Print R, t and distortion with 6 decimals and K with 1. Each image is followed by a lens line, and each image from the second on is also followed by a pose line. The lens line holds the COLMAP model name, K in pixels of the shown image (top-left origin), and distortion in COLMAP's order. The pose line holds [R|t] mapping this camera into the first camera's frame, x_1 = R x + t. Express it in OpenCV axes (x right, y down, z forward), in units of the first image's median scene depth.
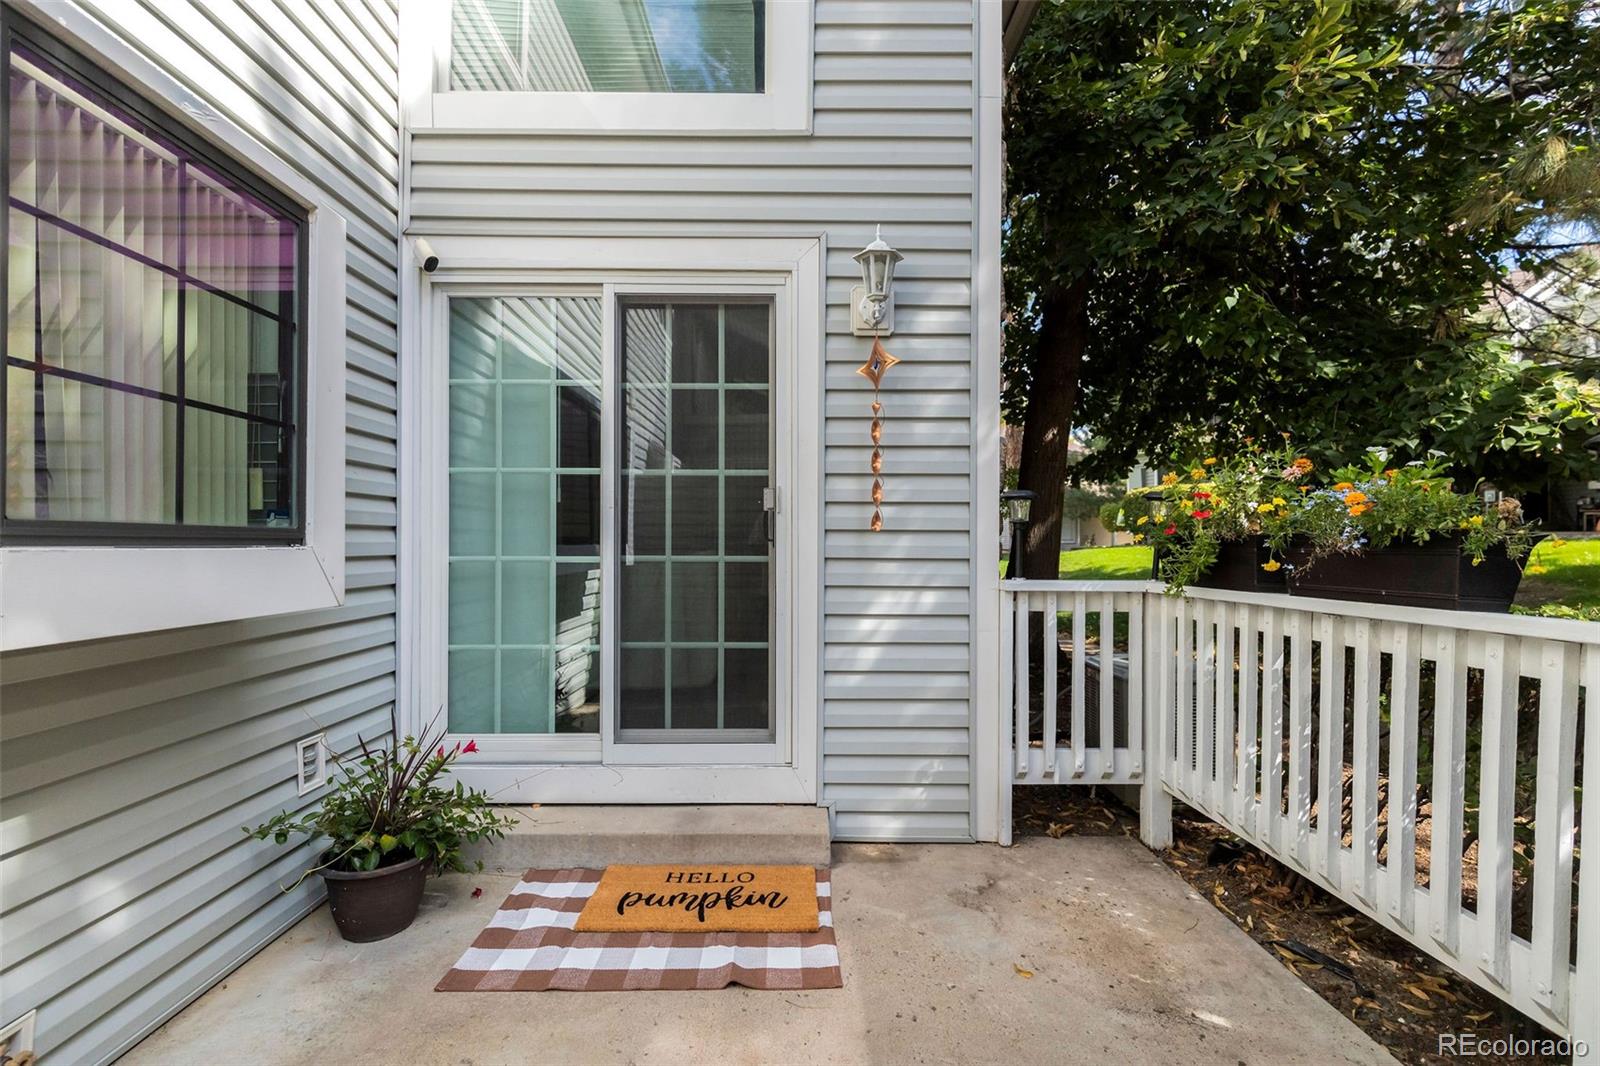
lens RADIAL K [[719.0, 0, 796.8], [0, 719.0, 540.6], [0, 0, 1]] dist [0.005046, -0.000862]
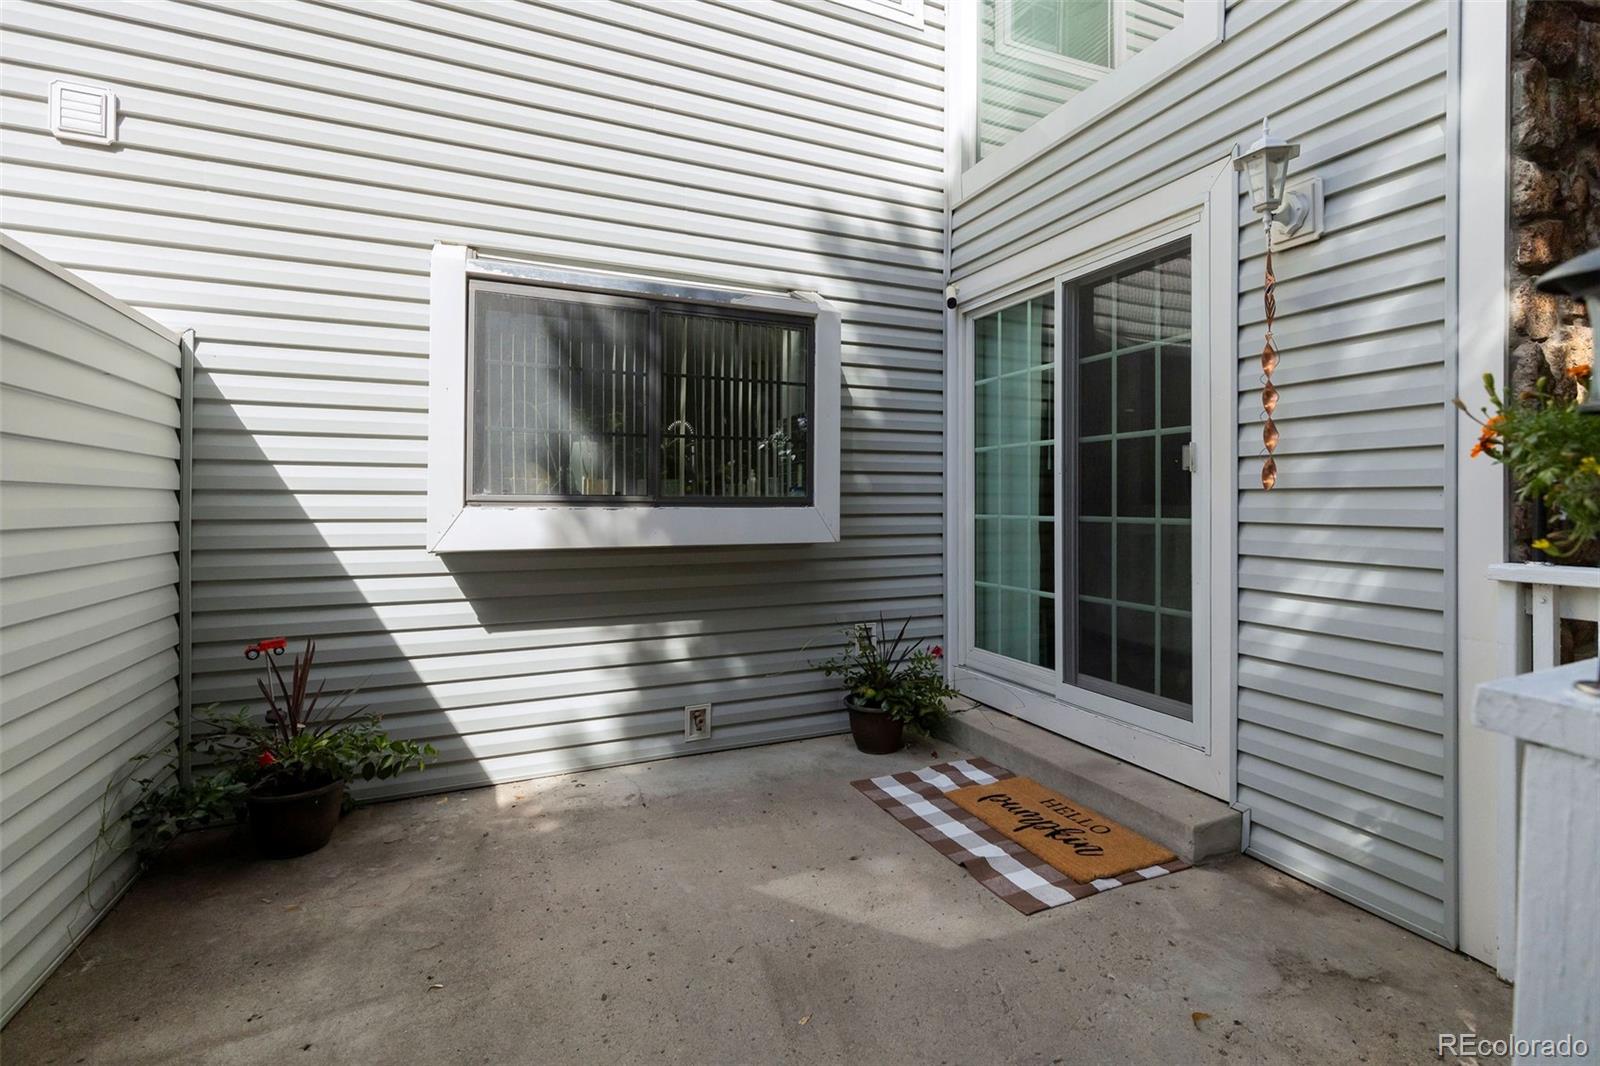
lens RADIAL K [[719.0, 0, 801.1], [0, 719.0, 503.4], [0, 0, 1]] dist [0.005046, -0.000862]
pose [[0.400538, -0.000795, -0.916280, 0.648648], [0.004516, 0.999989, 0.001107, -0.002134], [0.916269, -0.004581, 0.400537, 0.181055]]
